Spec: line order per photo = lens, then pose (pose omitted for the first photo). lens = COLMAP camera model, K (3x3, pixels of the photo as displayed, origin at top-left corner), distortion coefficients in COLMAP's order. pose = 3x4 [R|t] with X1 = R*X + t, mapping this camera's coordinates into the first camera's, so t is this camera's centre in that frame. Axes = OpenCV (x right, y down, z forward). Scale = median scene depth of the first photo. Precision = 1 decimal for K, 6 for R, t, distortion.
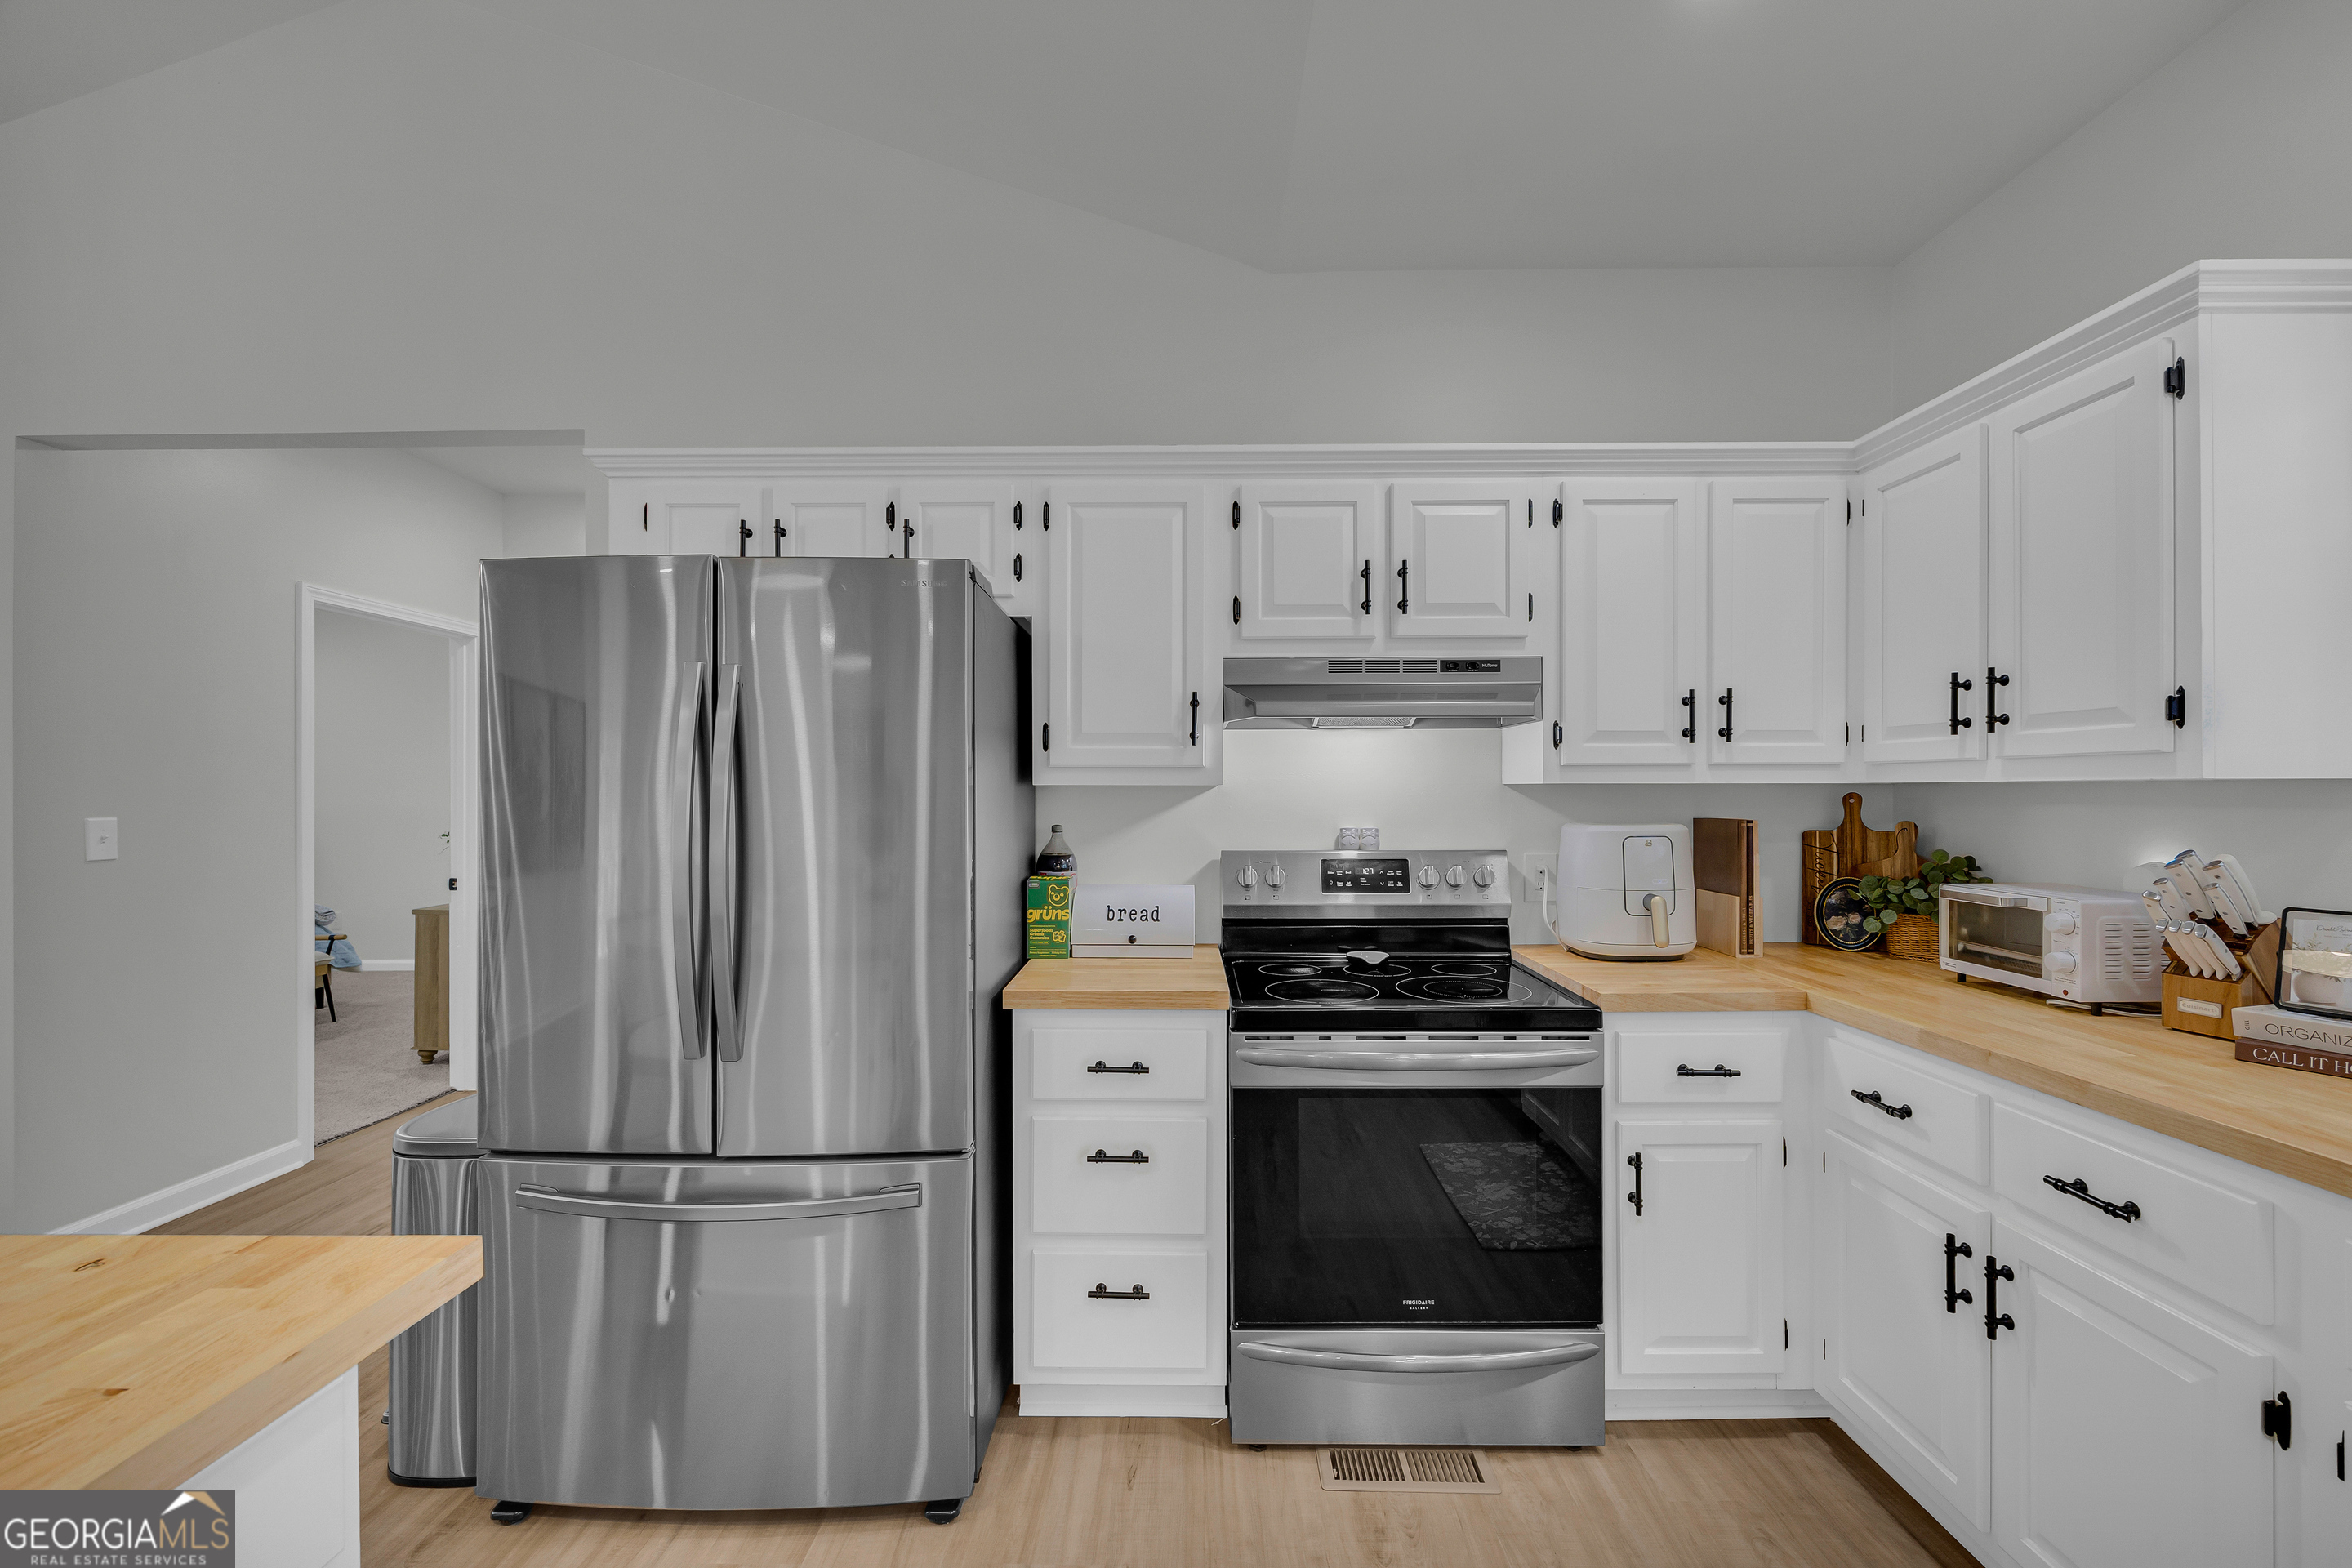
lens RADIAL K [[967.5, 0, 1178.8], [0, 967.5, 788.6], [0, 0, 1]] dist [-0.001515, -0.000541]
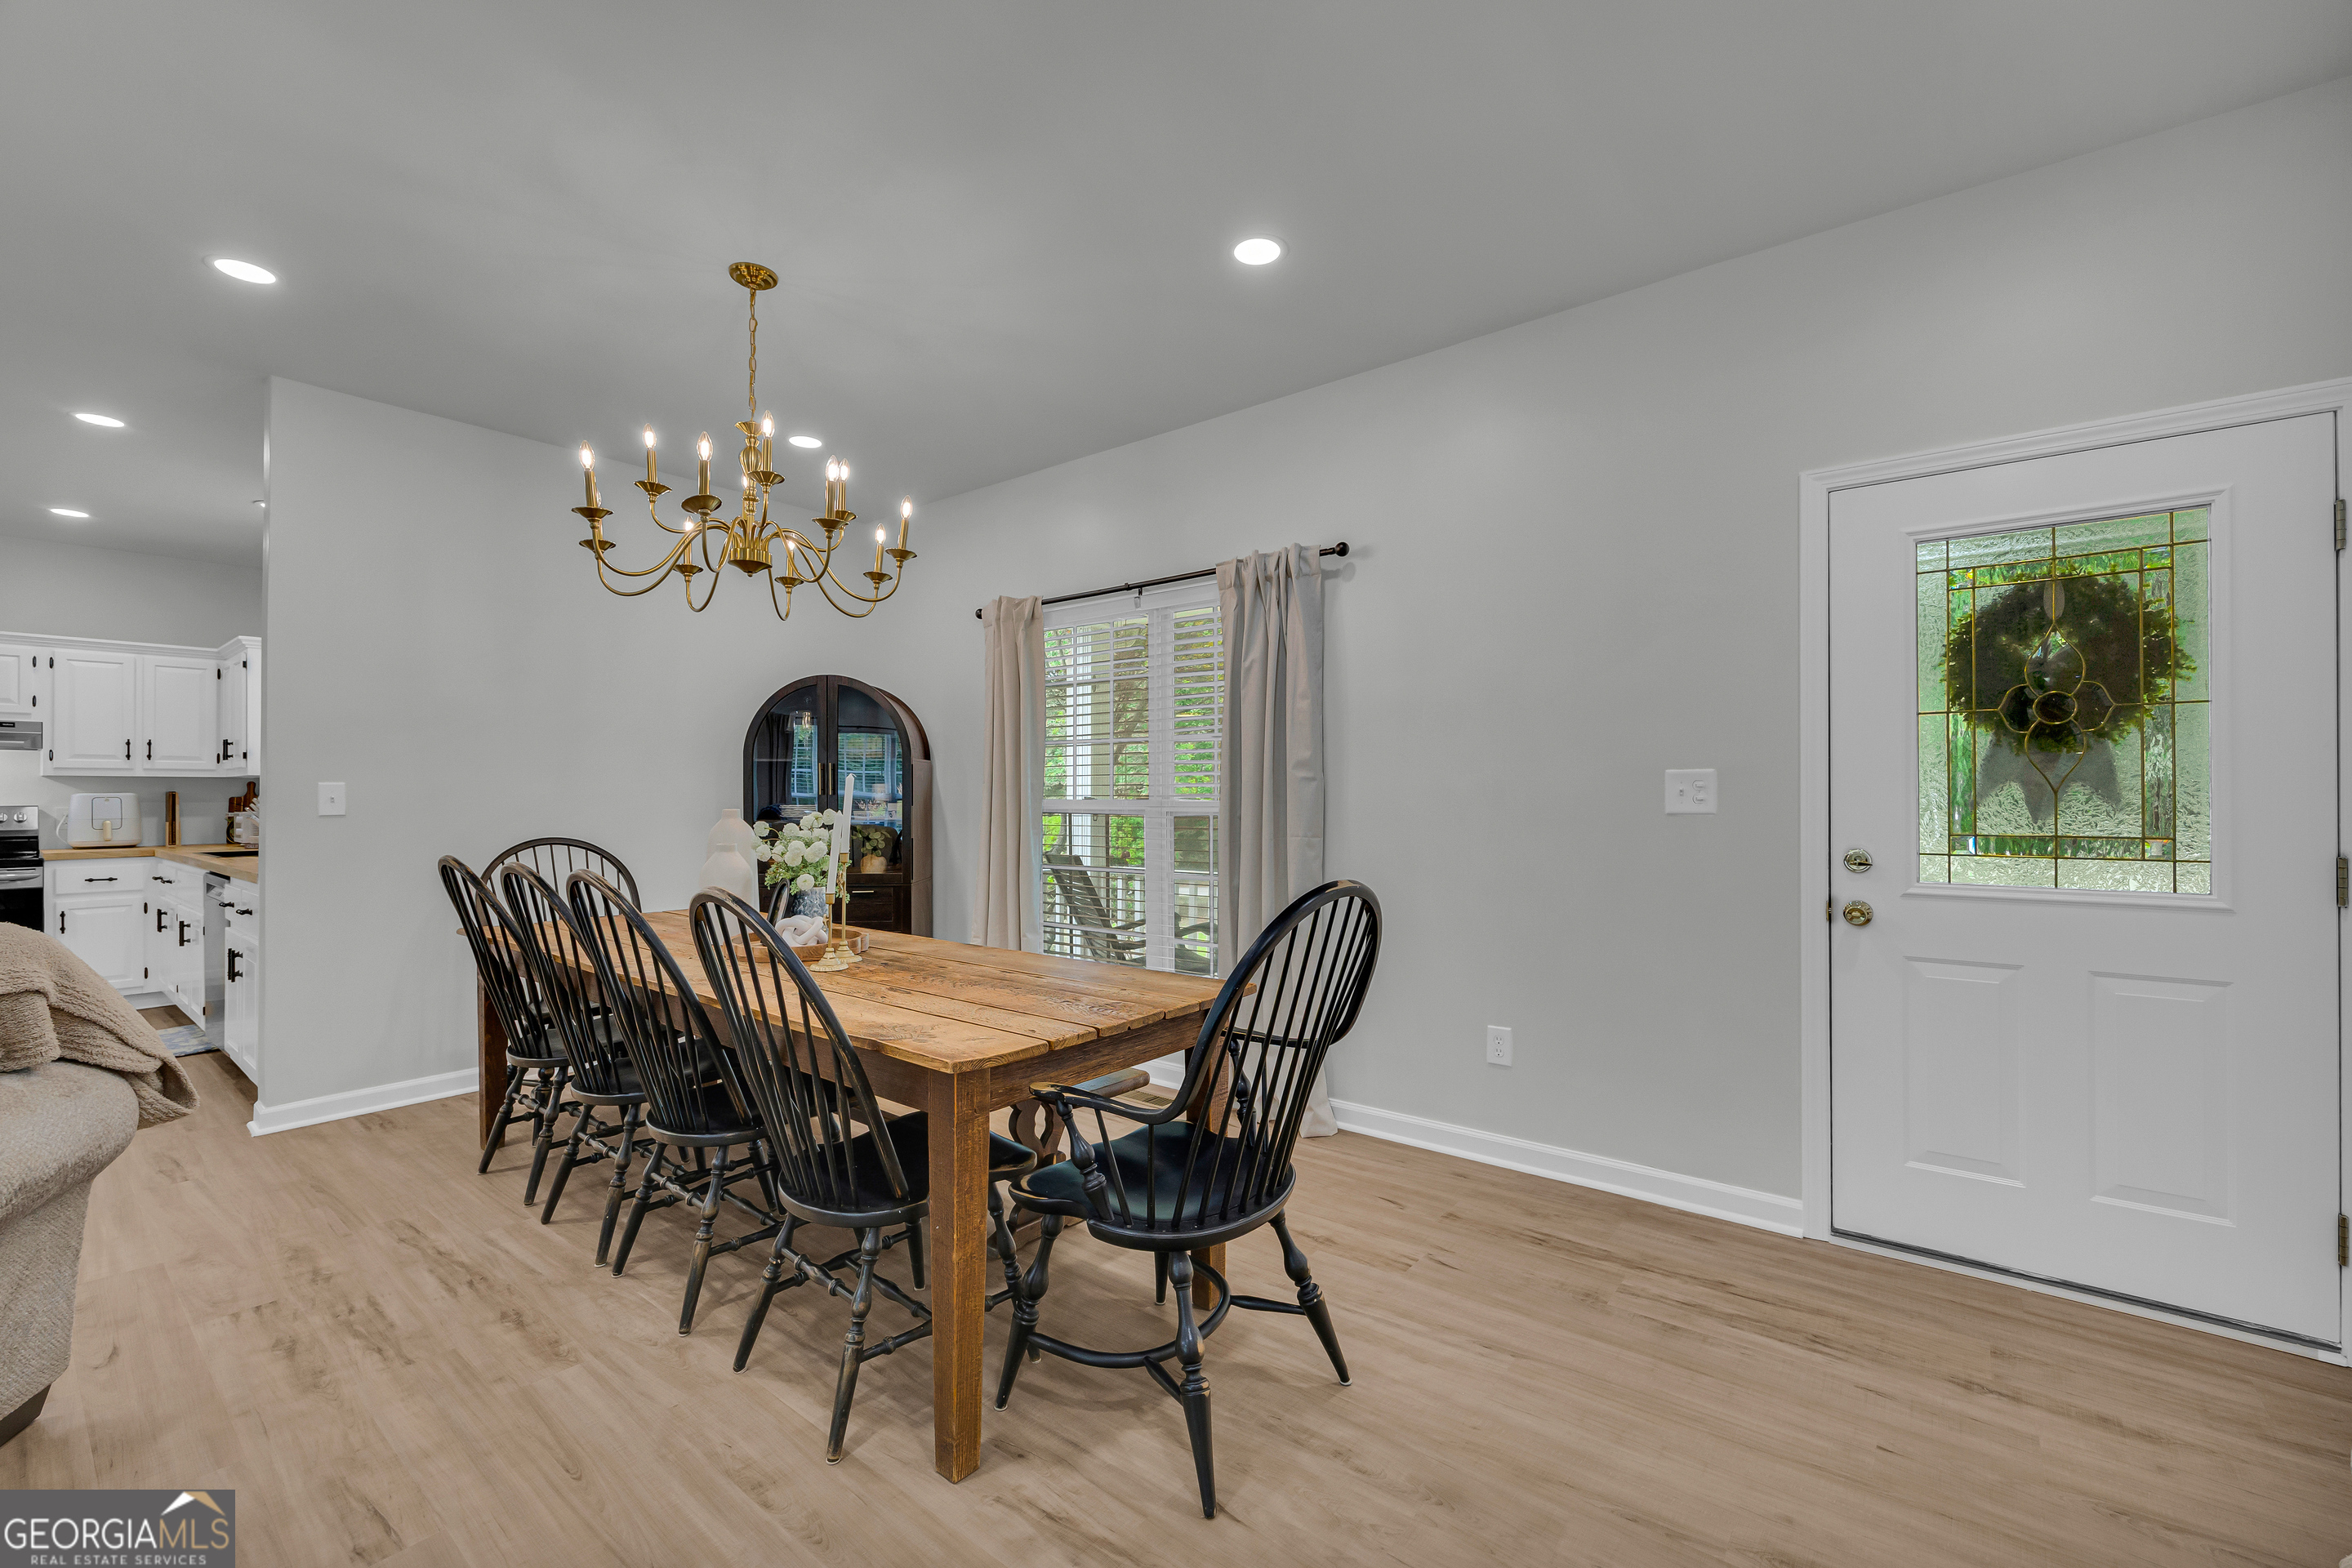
lens RADIAL K [[967.5, 0, 1178.8], [0, 967.5, 788.6], [0, 0, 1]] dist [-0.001515, -0.000541]
pose [[0.619394, 0.004569, 0.785067, 0.246686], [-0.000210, 0.999984, -0.005654, 0.040263], [-0.785080, 0.003337, 0.619385, -2.679071]]
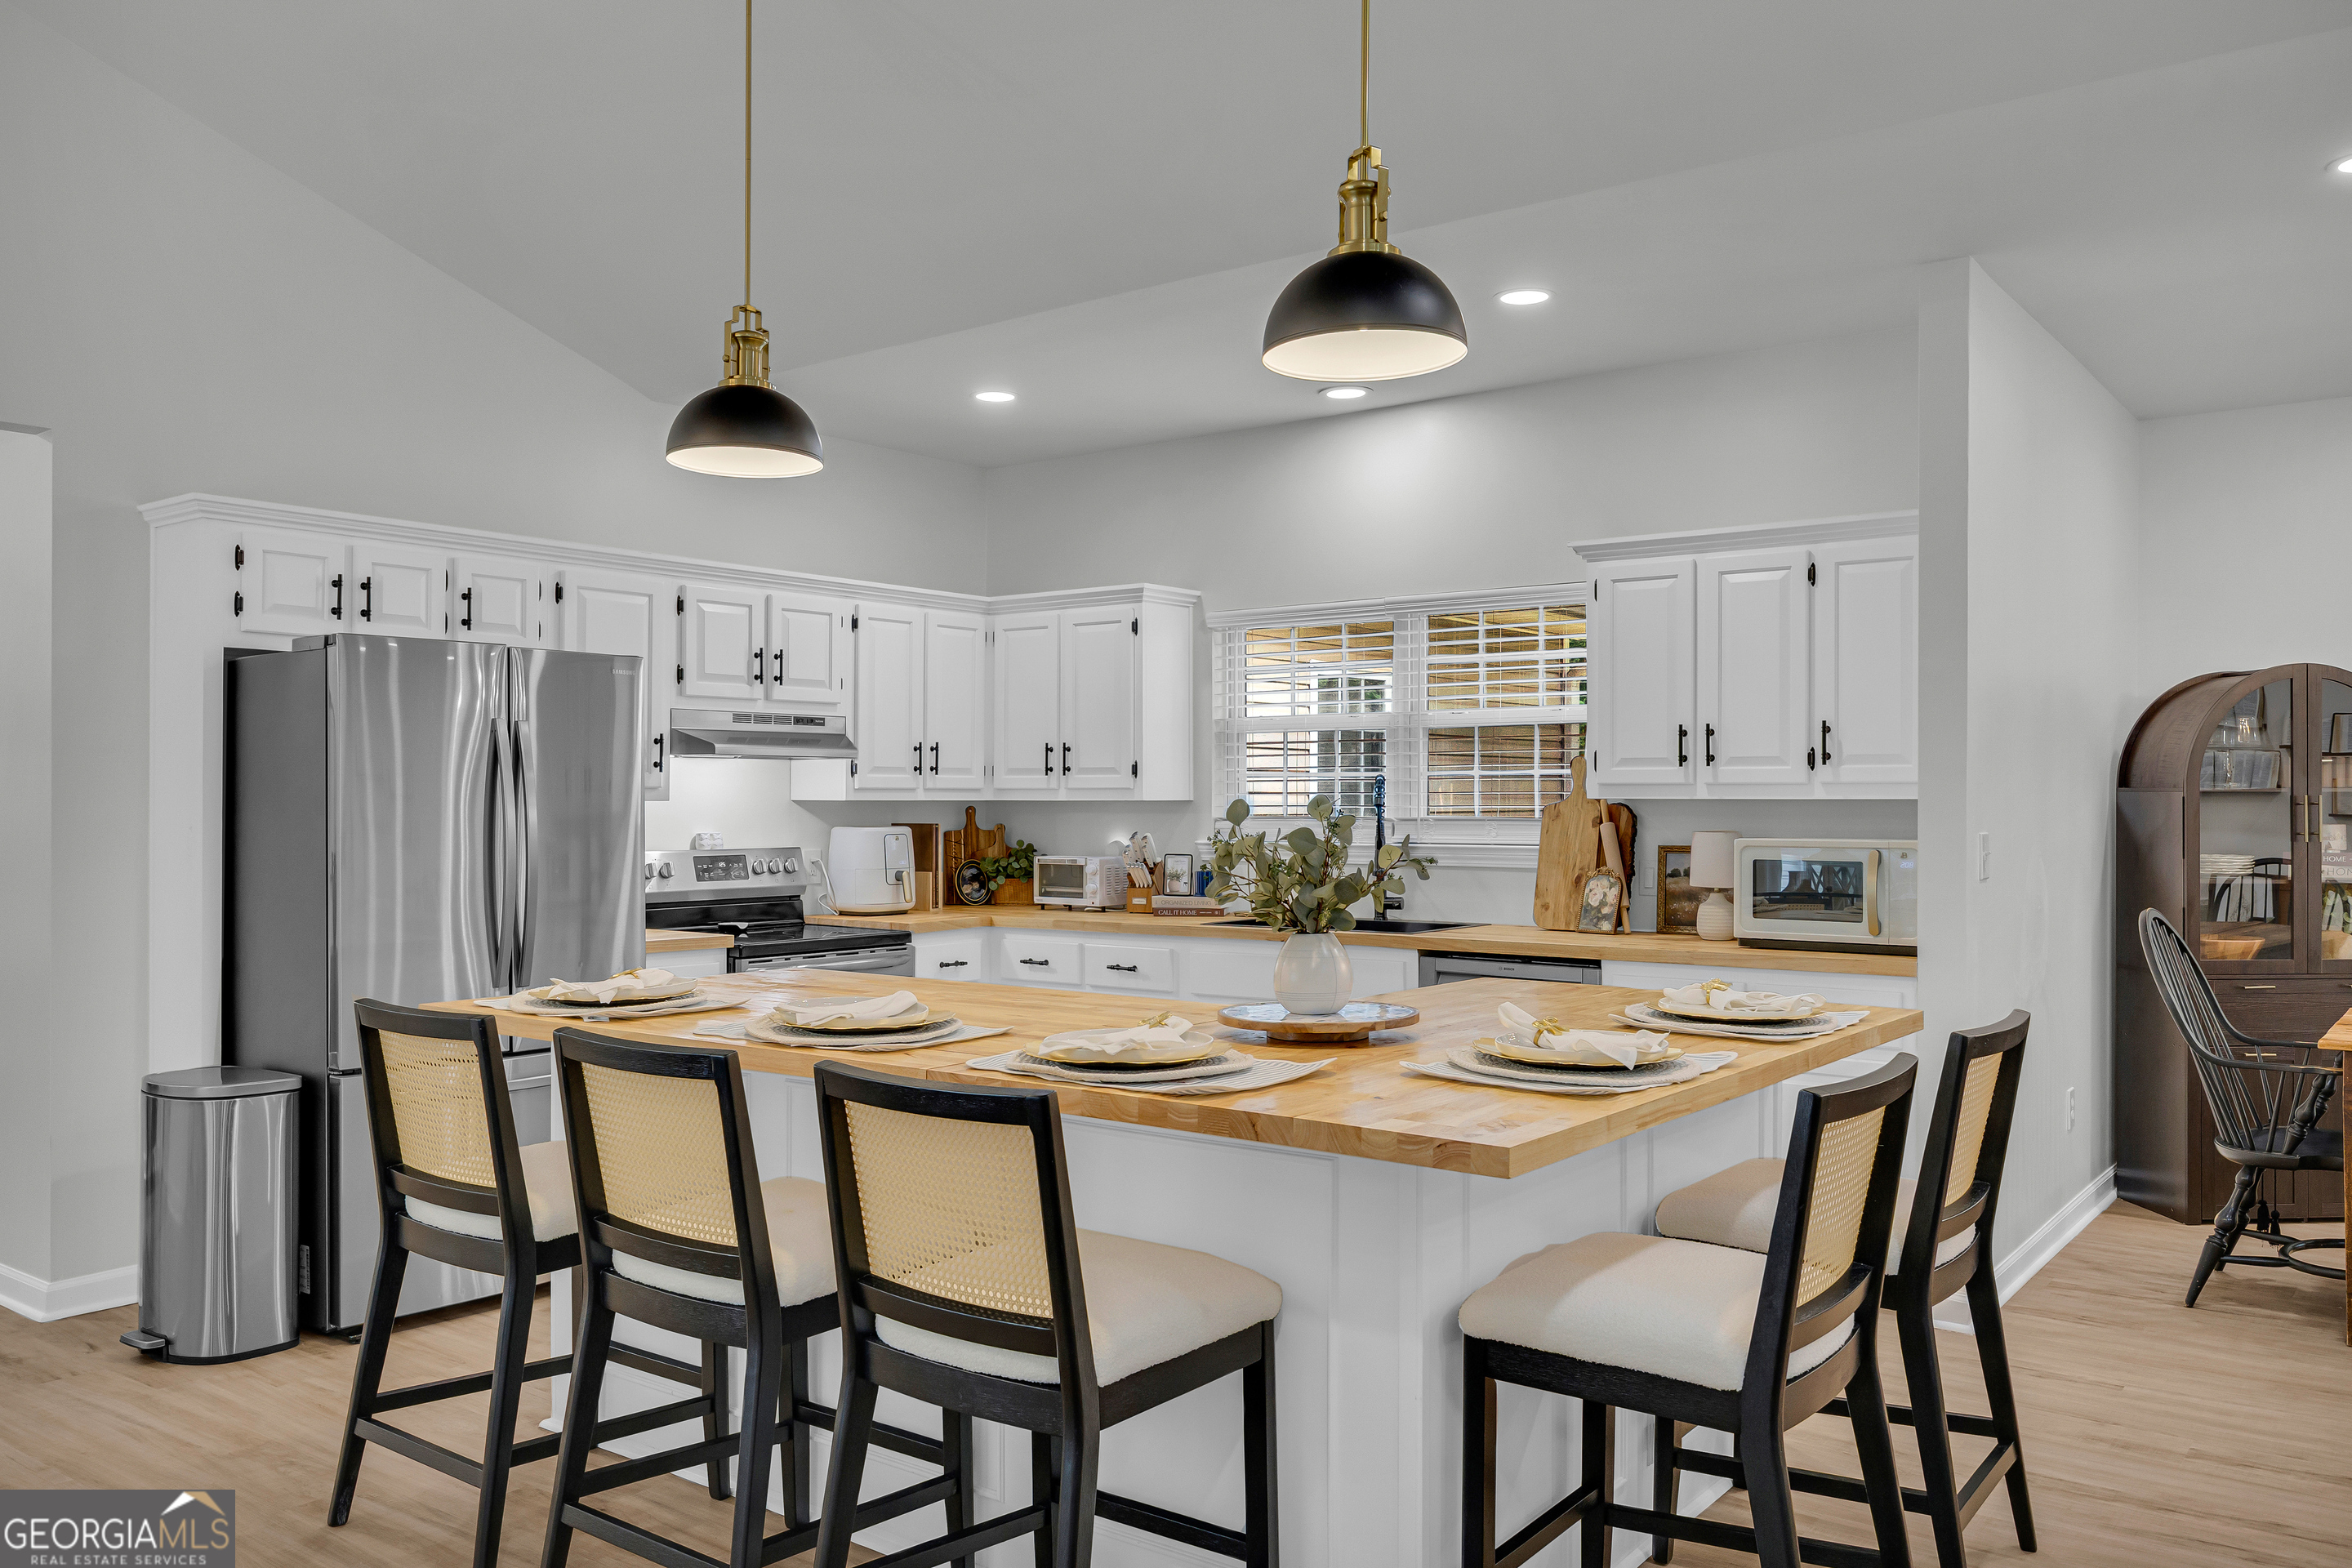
lens RADIAL K [[1812.2, 0, 1129.2], [0, 1812.2, 775.9], [0, 0, 1]] dist [0.040699, 0.000286]
pose [[0.622279, 0.012494, 0.782696, -1.584381], [-0.004336, 0.999912, -0.012514, -0.009619], [-0.782783, 0.004393, 0.622279, -1.127379]]
